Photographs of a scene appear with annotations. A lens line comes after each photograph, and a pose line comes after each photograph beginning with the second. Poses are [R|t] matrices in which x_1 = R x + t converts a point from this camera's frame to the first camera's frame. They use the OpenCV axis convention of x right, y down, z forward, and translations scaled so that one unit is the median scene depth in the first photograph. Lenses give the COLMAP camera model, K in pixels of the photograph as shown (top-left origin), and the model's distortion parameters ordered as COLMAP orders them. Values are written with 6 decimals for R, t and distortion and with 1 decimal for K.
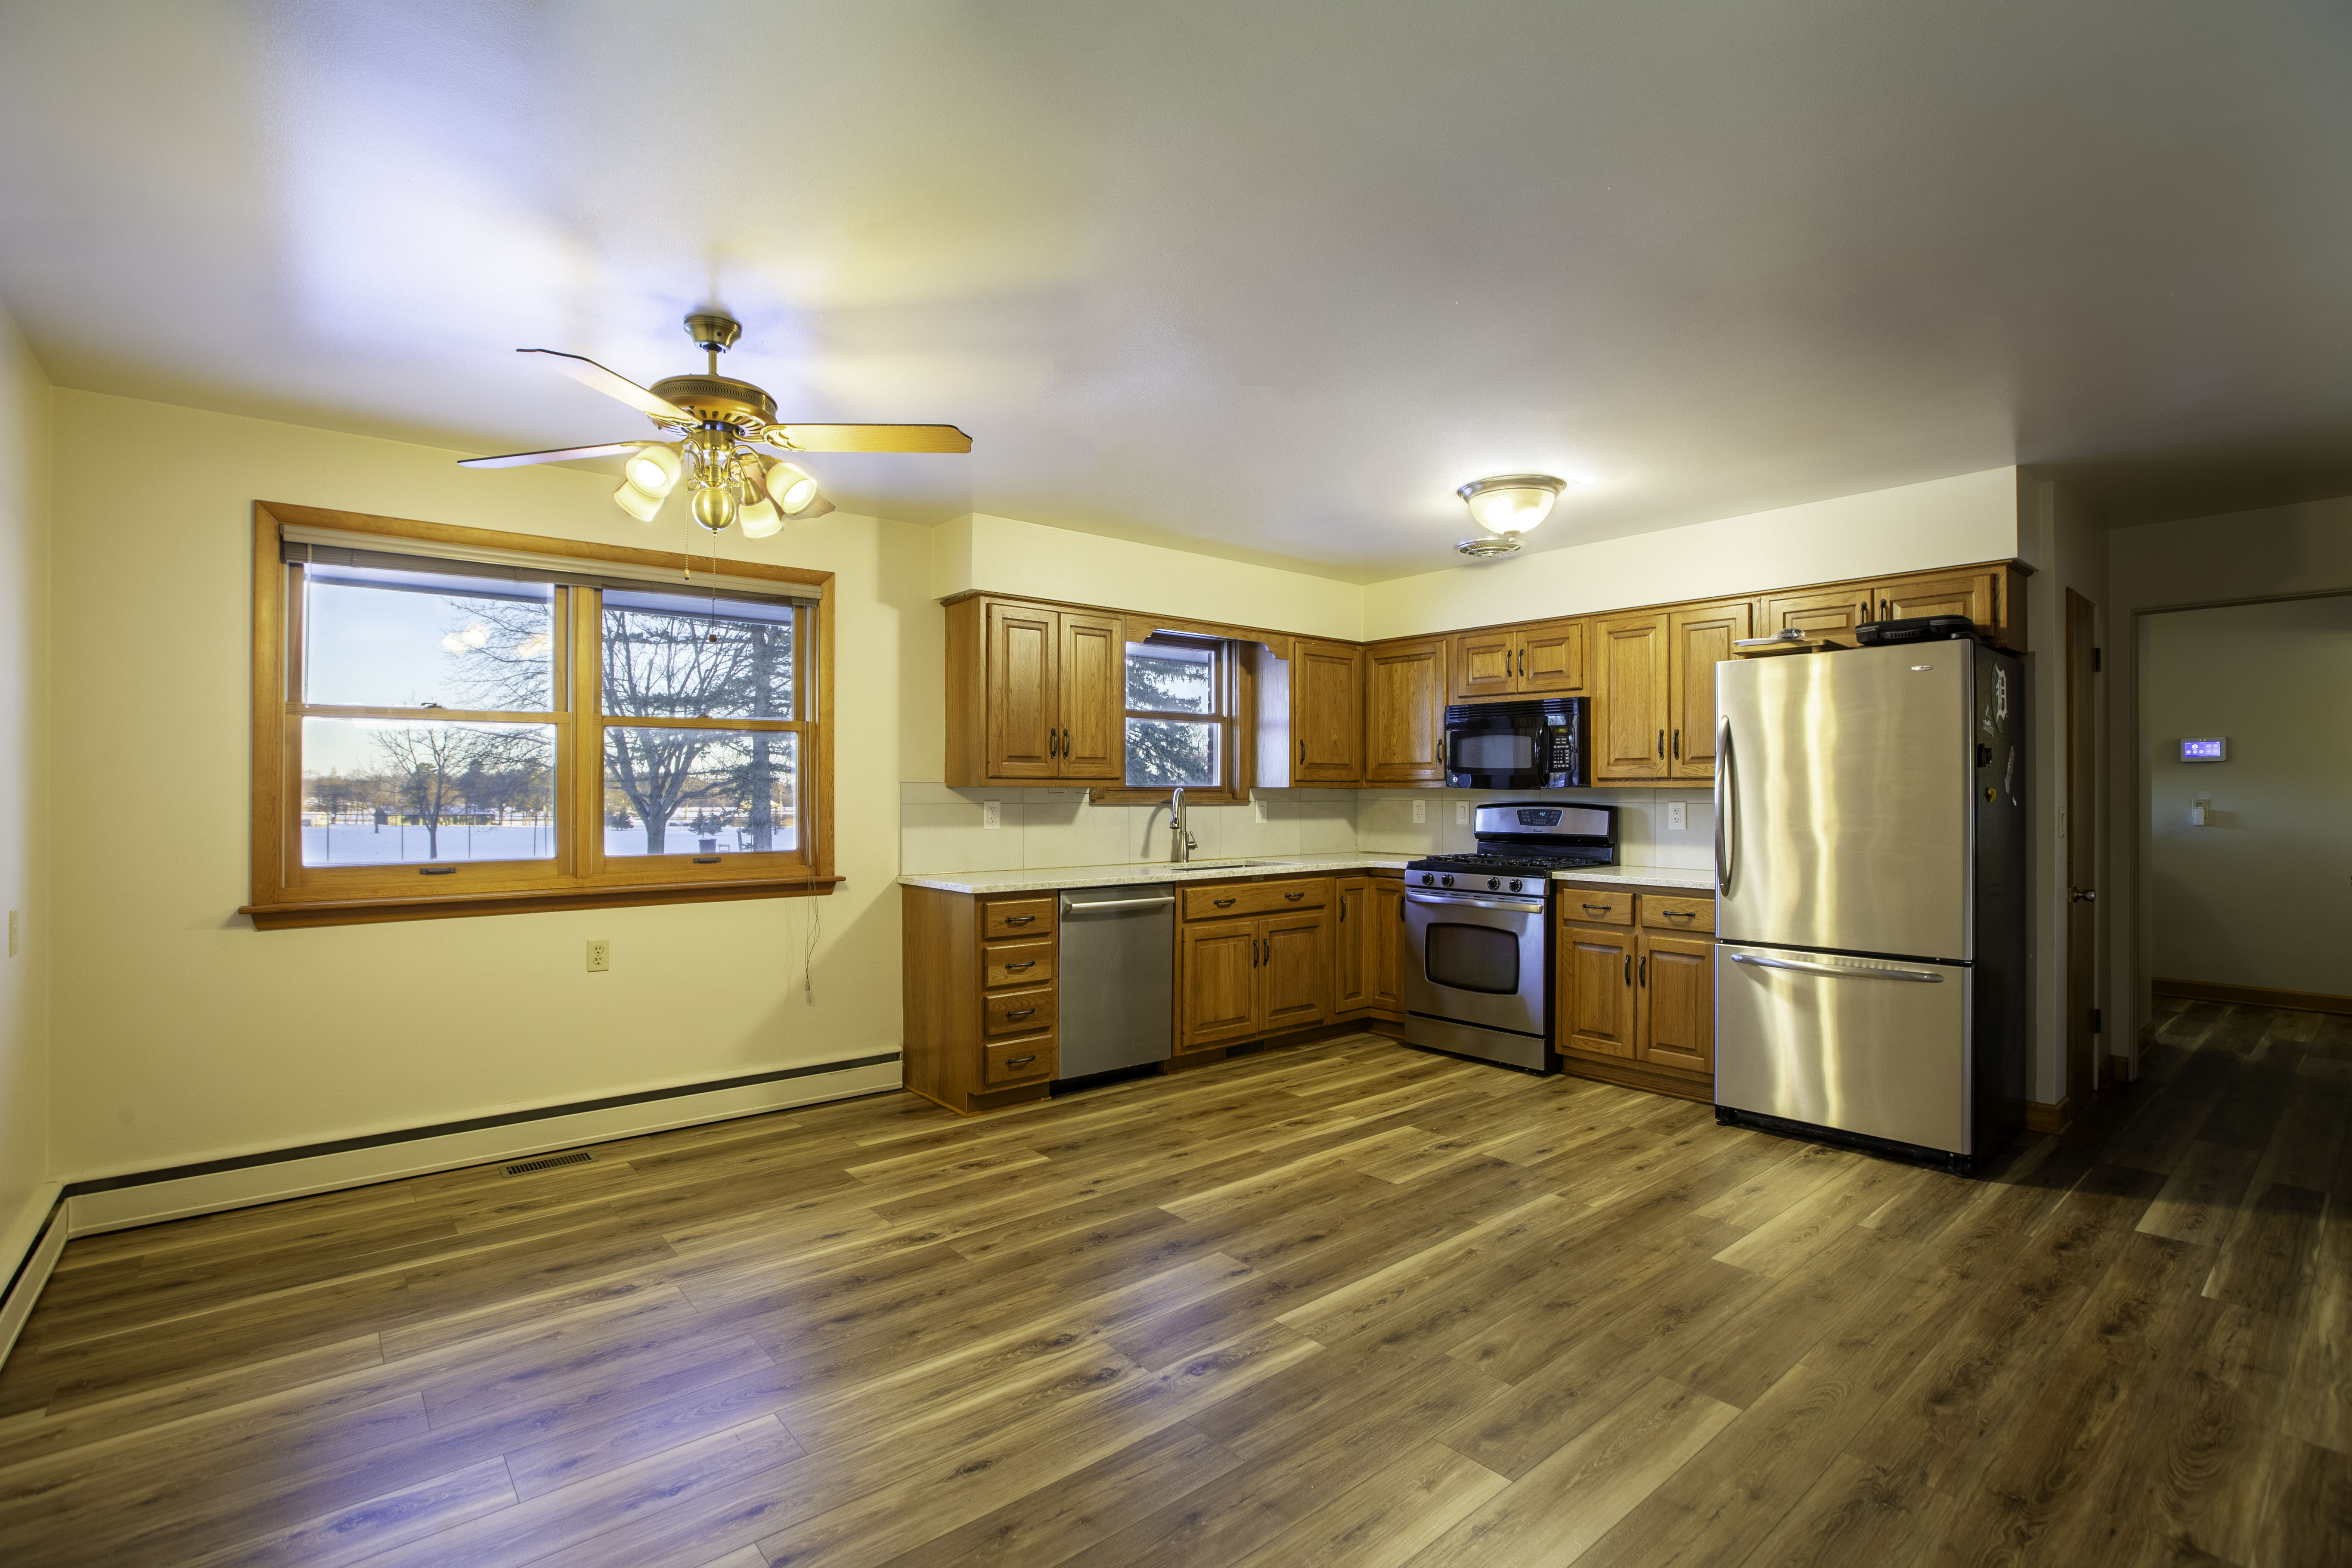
lens RADIAL K [[1092.5, 0, 1176.0], [0, 1092.5, 784.0], [0, 0, 1]] dist [-0.070025, 0.031958]
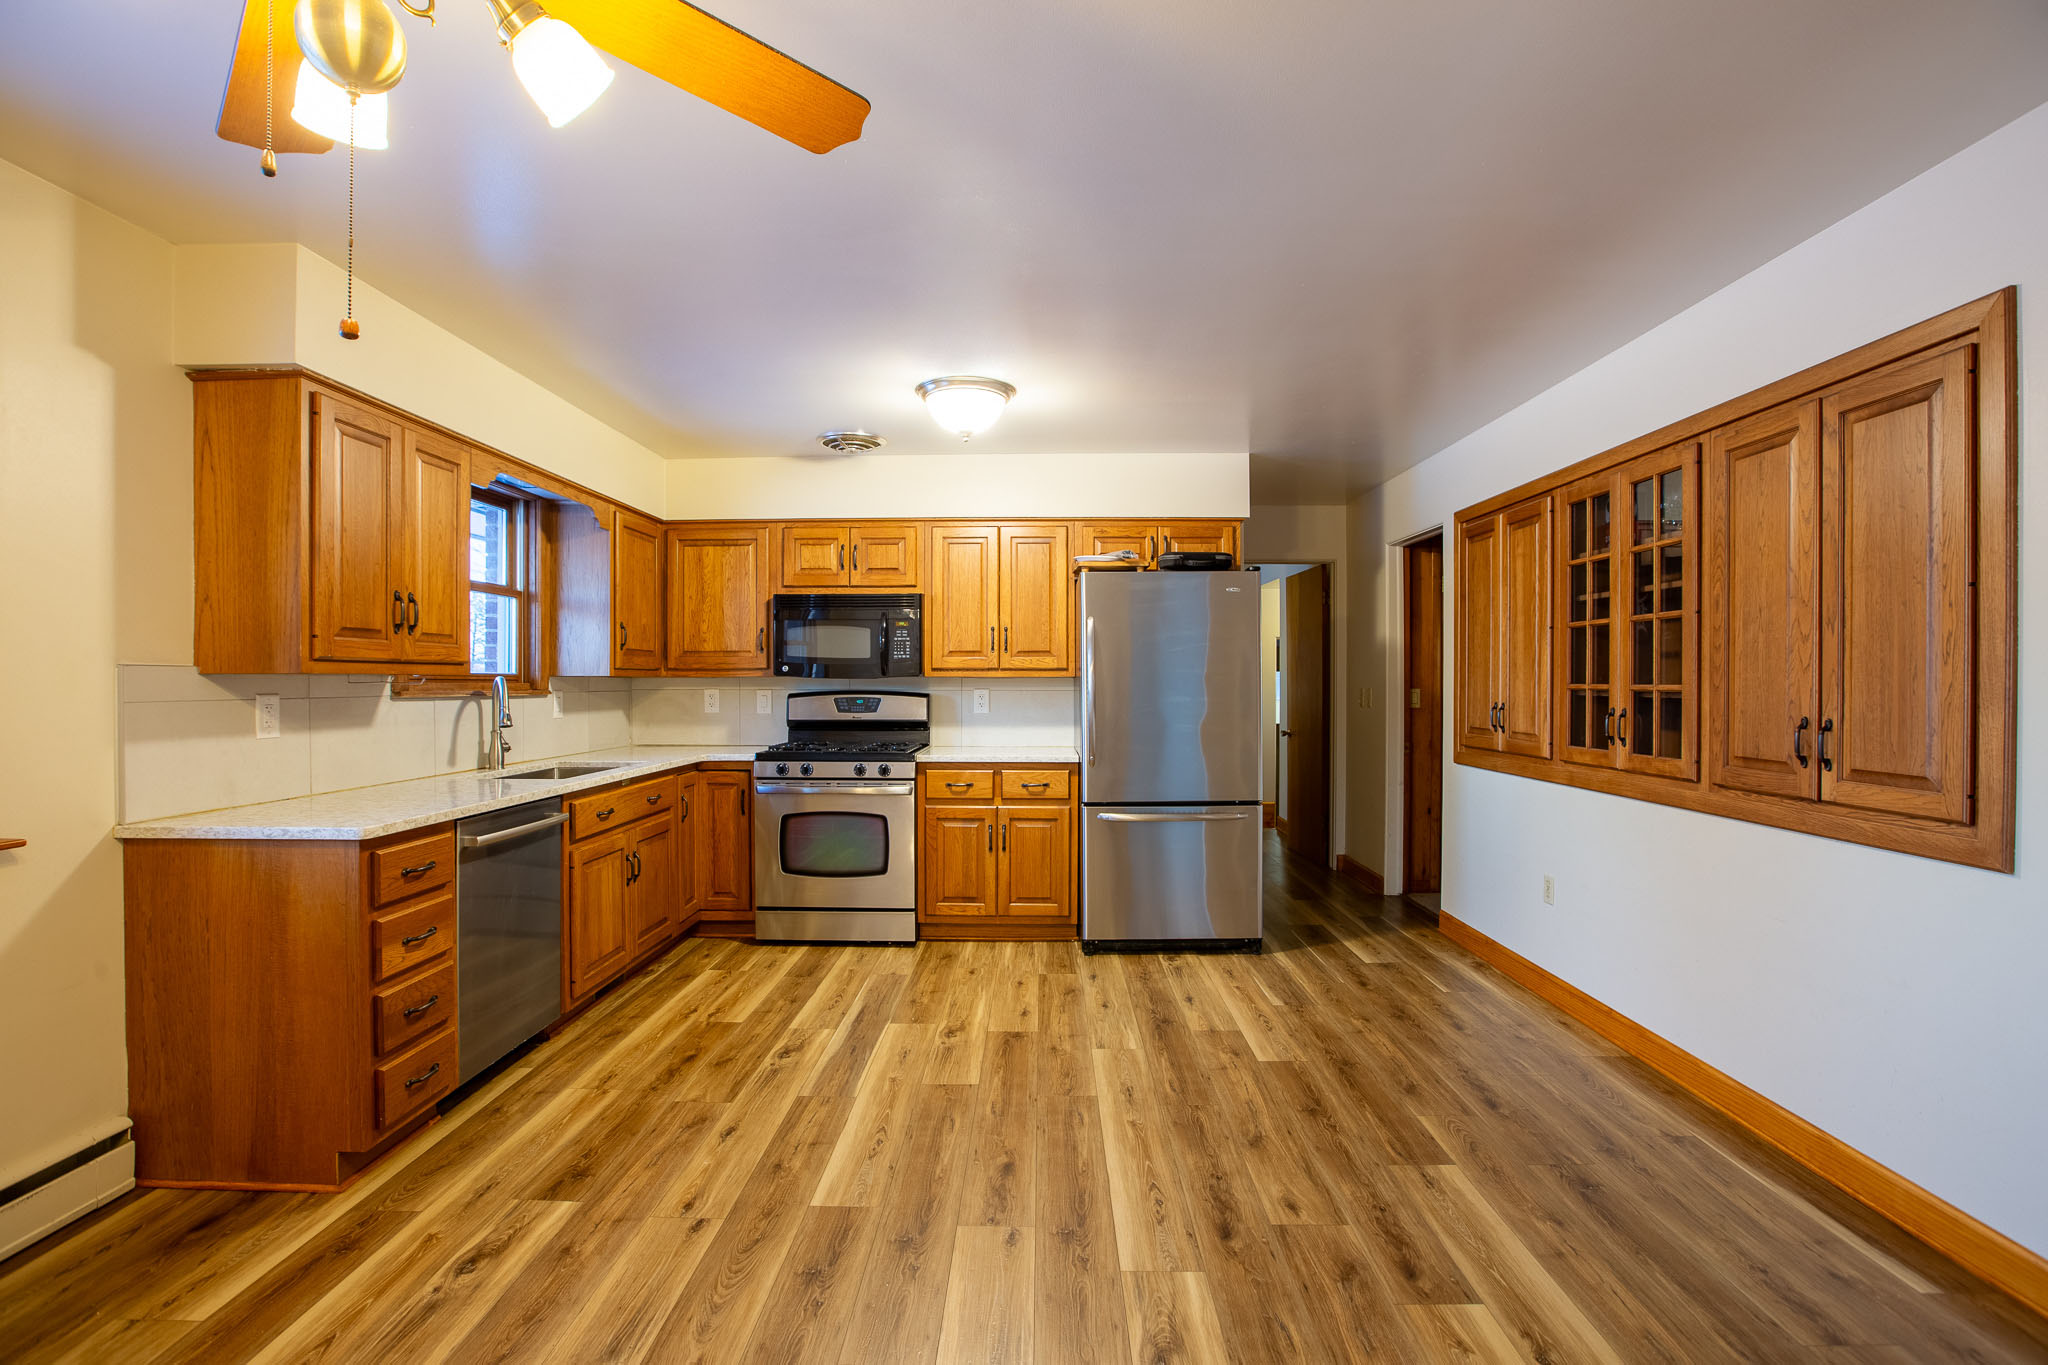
lens RADIAL K [[951.3, 0, 1024.0], [0, 951.3, 682.5], [0, 0, 1]] dist [-0.070025, 0.031958]
pose [[0.657058, -0.002299, 0.753837, -0.304298], [-0.004201, 0.999969, 0.006711, 0.002446], [-0.753829, -0.007576, 0.657027, 0.312180]]
